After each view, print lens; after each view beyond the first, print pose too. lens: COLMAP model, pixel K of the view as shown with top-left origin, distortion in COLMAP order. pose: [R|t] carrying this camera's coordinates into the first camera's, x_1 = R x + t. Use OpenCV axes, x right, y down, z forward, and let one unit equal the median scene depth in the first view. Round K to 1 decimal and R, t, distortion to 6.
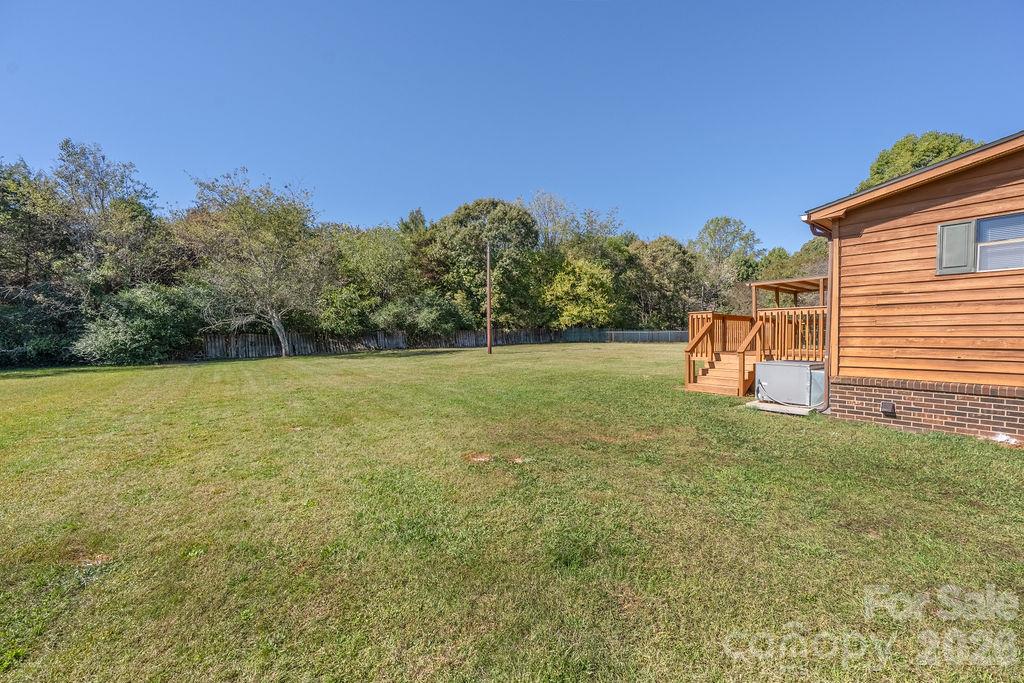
lens RADIAL K [[430.8, 0, 510.6], [0, 430.8, 344.5], [0, 0, 1]] dist [-0.002025, -0.001582]
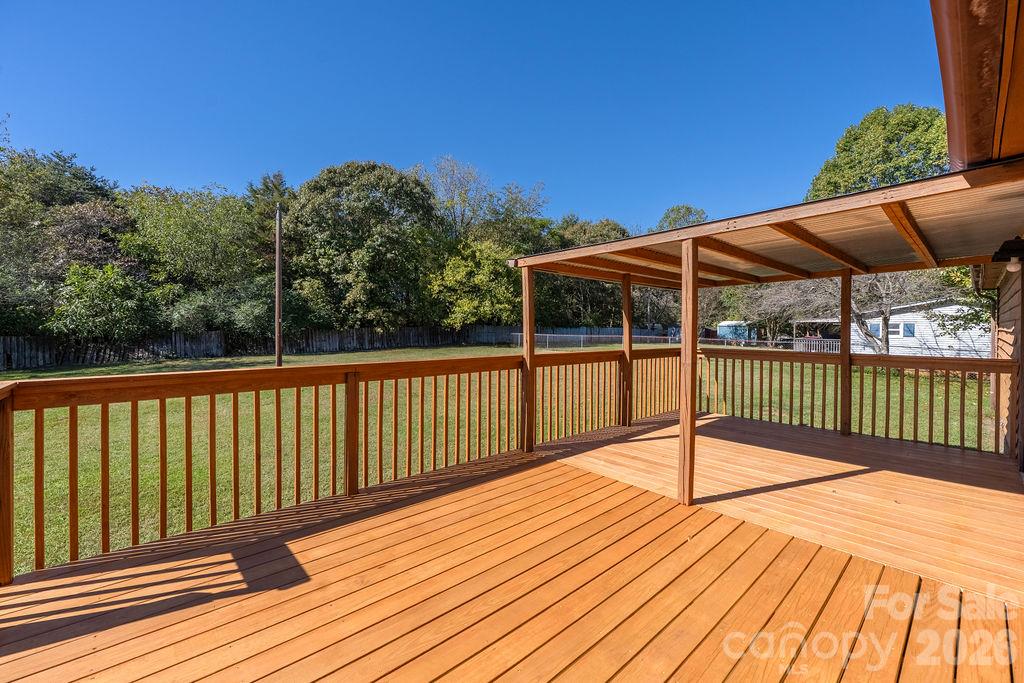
lens RADIAL K [[409.5, 0, 525.0], [0, 409.5, 332.0], [0, 0, 1]] dist [-0.001251, -0.000085]
pose [[0.998792, 0.009441, 0.048231, 0.223812], [-0.009321, 0.999953, -0.002721, -0.031309], [-0.048255, 0.002268, 0.998832, 0.267251]]
